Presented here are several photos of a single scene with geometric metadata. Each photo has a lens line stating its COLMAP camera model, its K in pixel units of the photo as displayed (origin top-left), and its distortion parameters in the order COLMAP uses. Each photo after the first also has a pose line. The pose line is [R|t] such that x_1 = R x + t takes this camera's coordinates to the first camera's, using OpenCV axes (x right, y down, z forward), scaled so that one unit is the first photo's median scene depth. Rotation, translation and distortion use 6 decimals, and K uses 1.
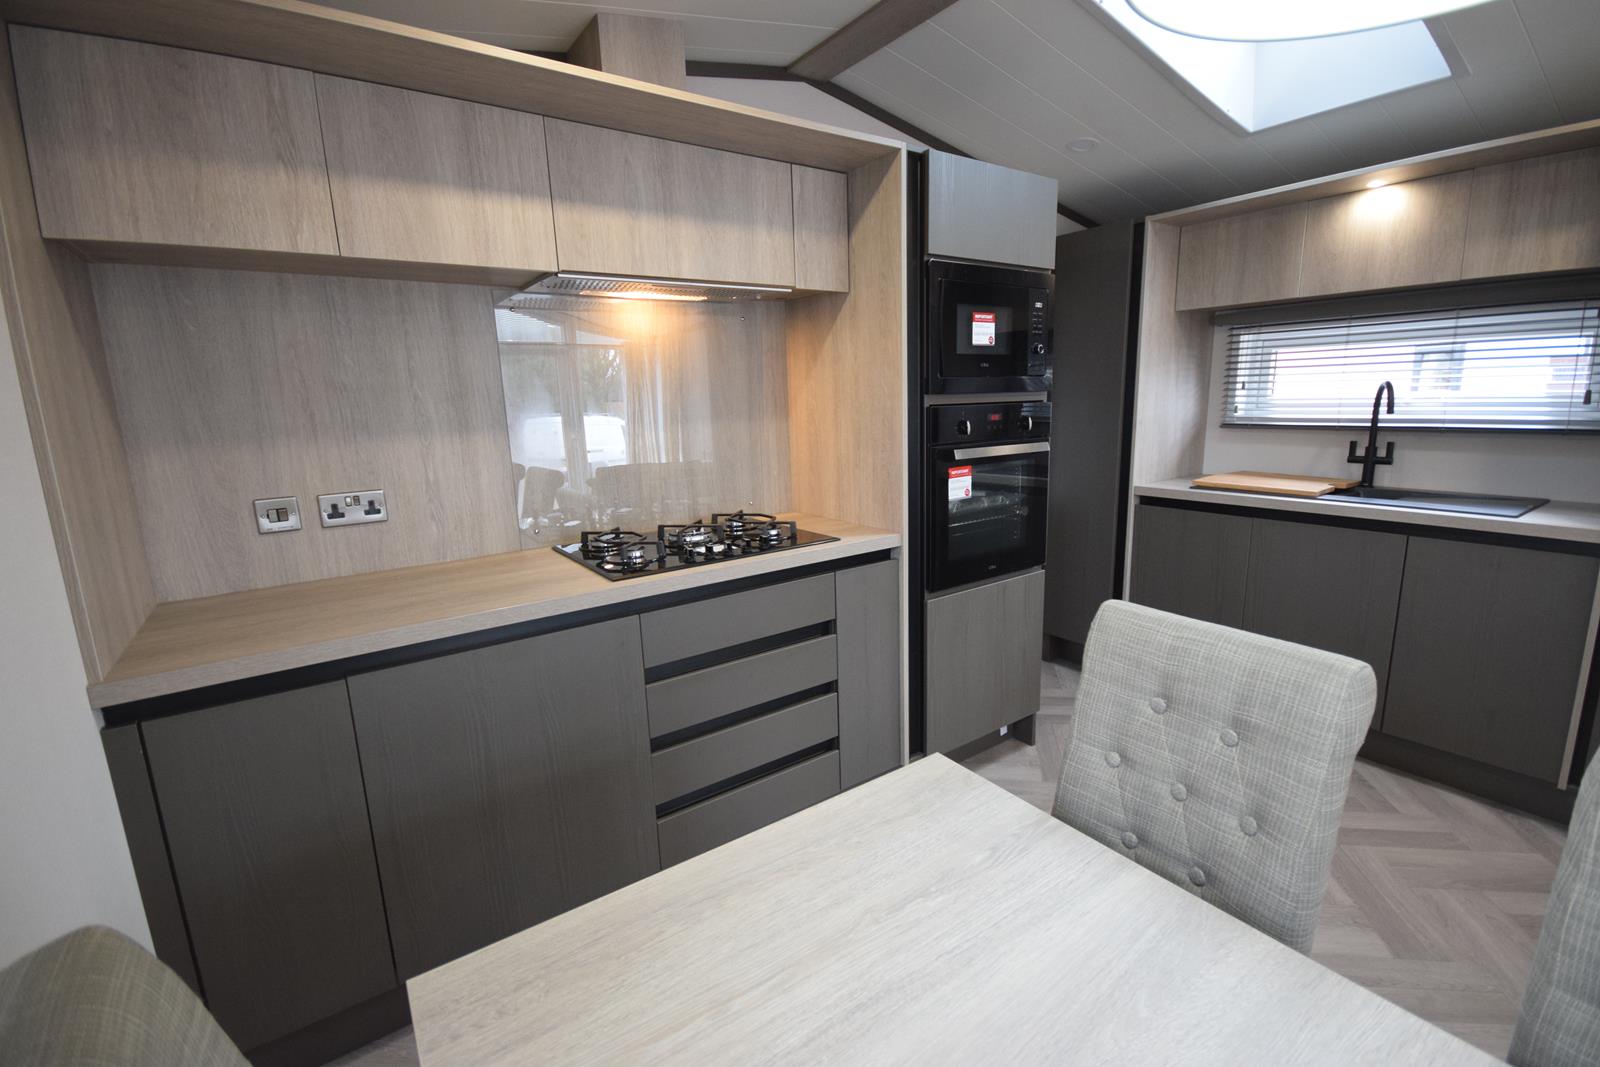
lens RADIAL K [[696.5, 0, 815.6], [0, 696.5, 533.2], [0, 0, 1]] dist [0.021989, -0.018692]
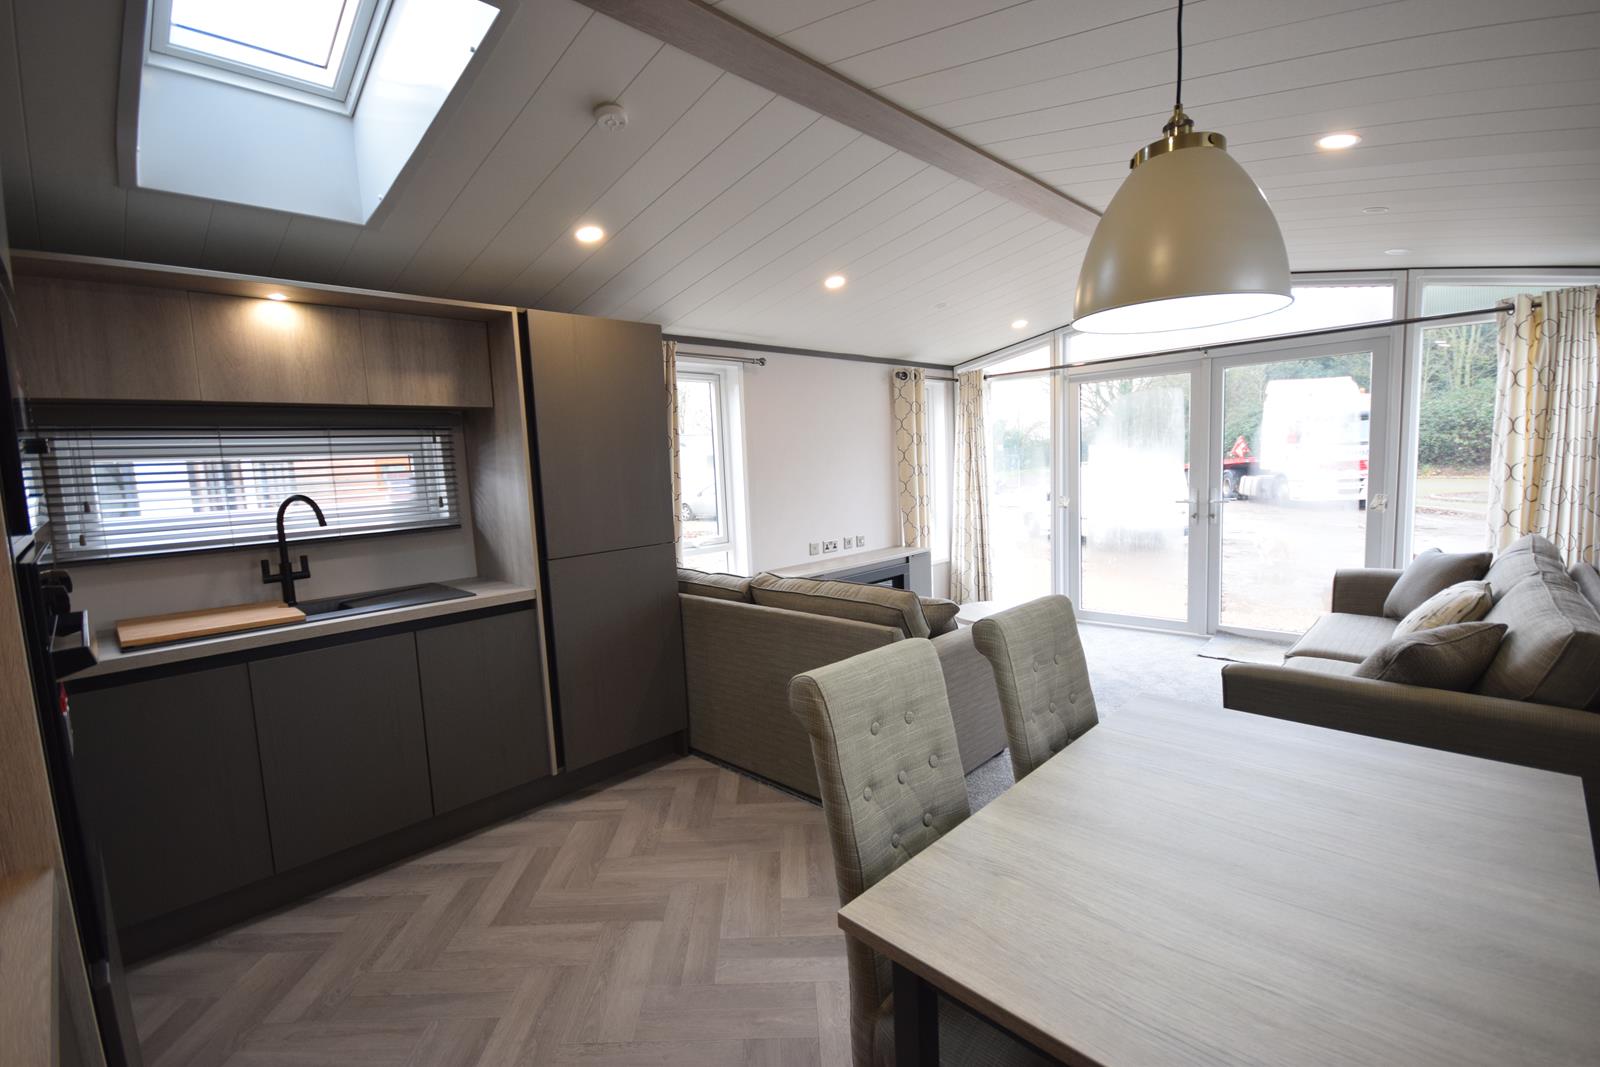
lens RADIAL K [[699.1, 0, 811.8], [0, 699.1, 533.0], [0, 0, 1]] dist [0.008829, -0.012526]
pose [[-0.176405, -0.069354, 0.981871, -0.326446], [0.237389, 0.965073, 0.110817, -0.120830], [-0.955263, 0.252634, -0.153780, 0.555010]]
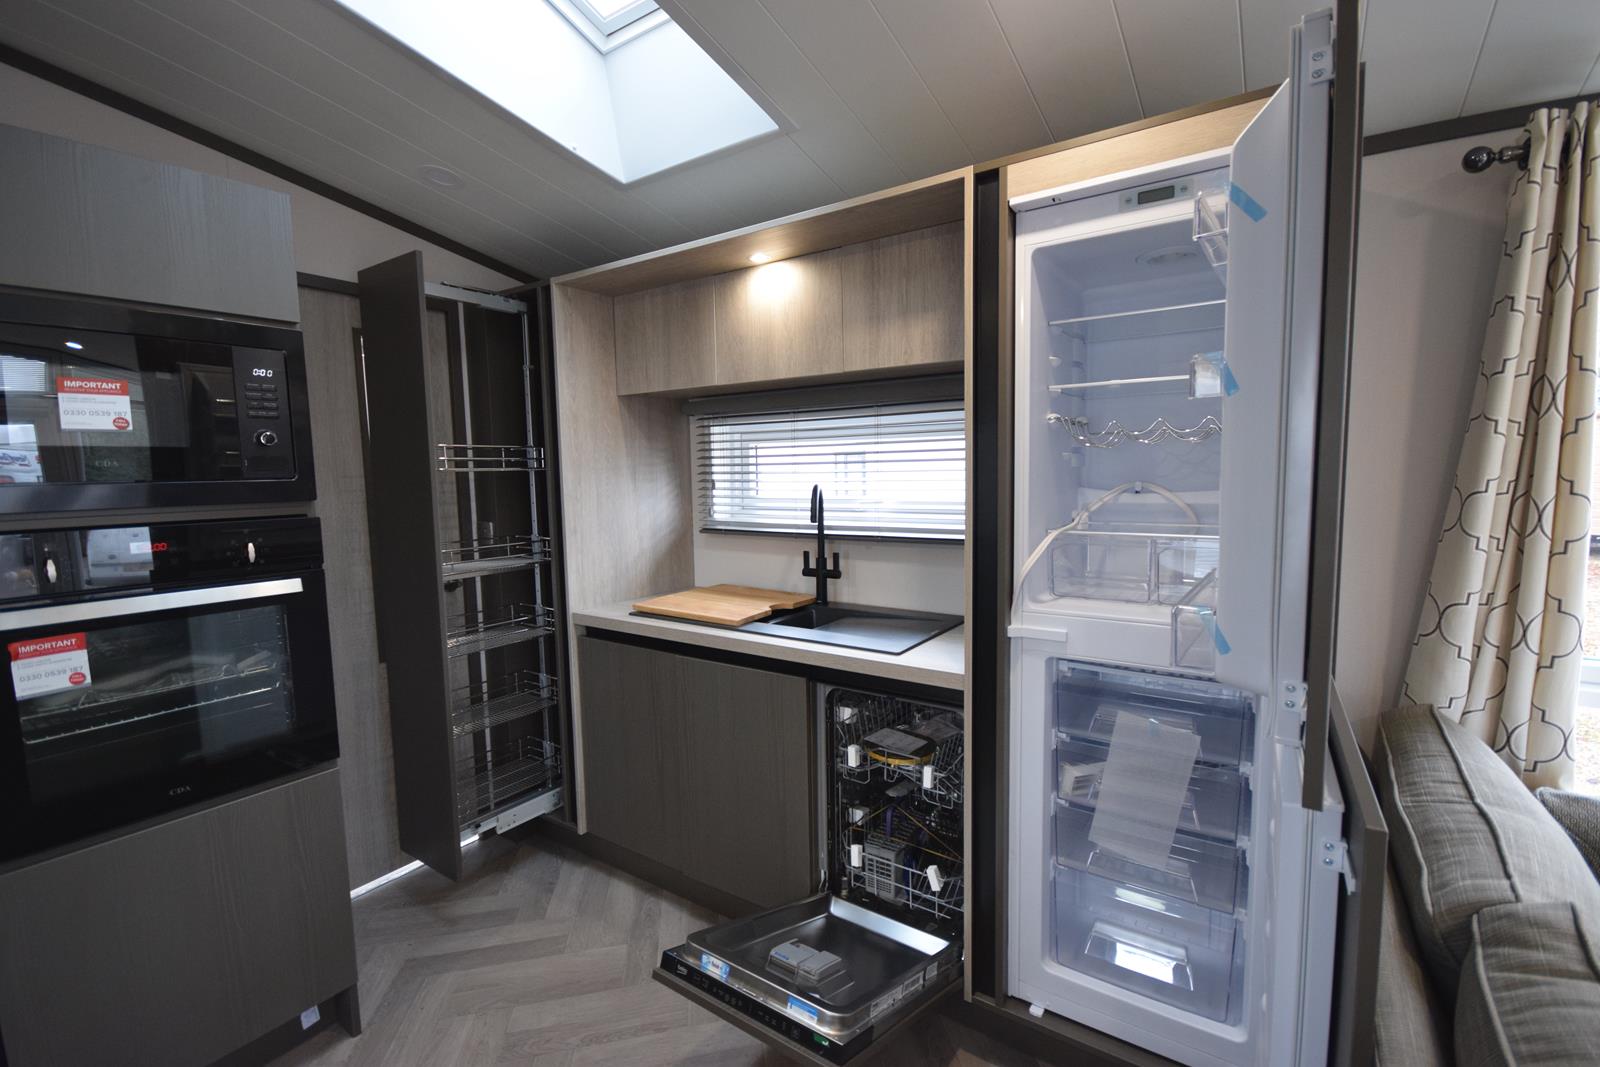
lens RADIAL K [[699.1, 0, 811.8], [0, 699.1, 533.0], [0, 0, 1]] dist [0.008829, -0.012526]
pose [[0.936624, -0.022229, 0.349629, 0.590729], [0.060429, 0.993278, -0.098732, -0.084776], [-0.345084, 0.113603, 0.931671, 0.238675]]
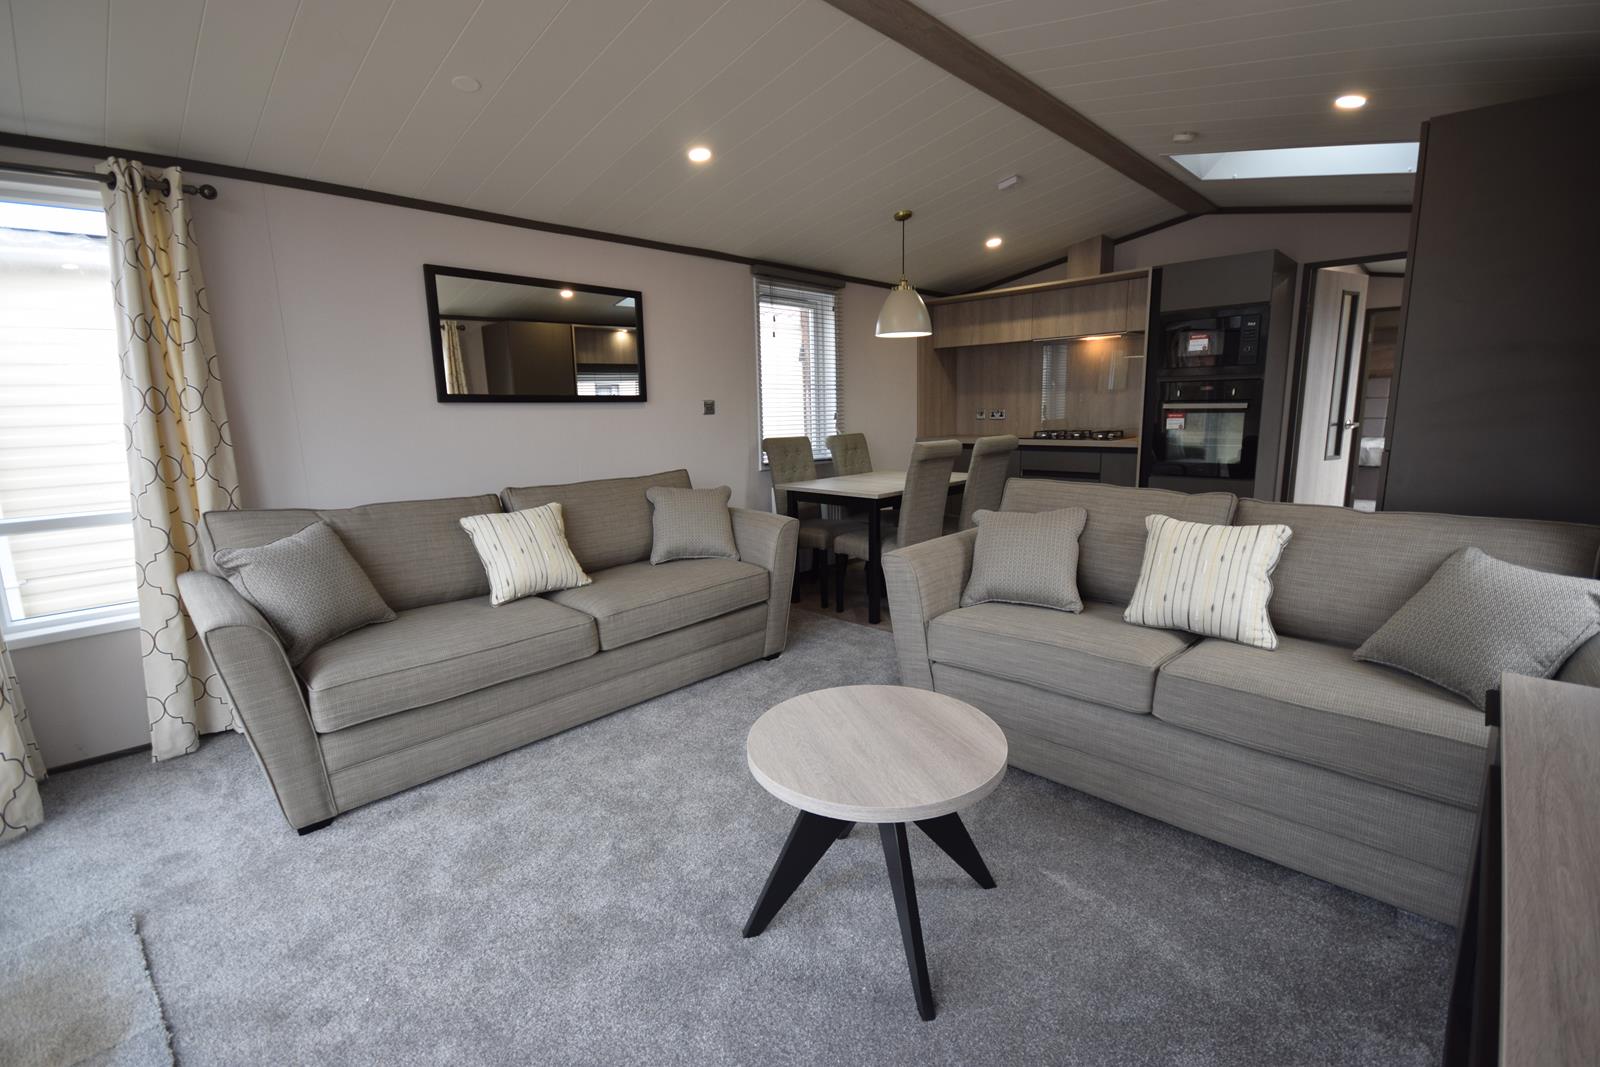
lens RADIAL K [[699.0, 0, 812.4], [0, 699.0, 533.4], [0, 0, 1]] dist [0.001314, -0.005811]
pose [[0.187581, 0.204014, -0.960829, 1.982146], [-0.172911, 0.969775, 0.172157, 0.074434], [0.966910, 0.133844, 0.217188, -0.391162]]
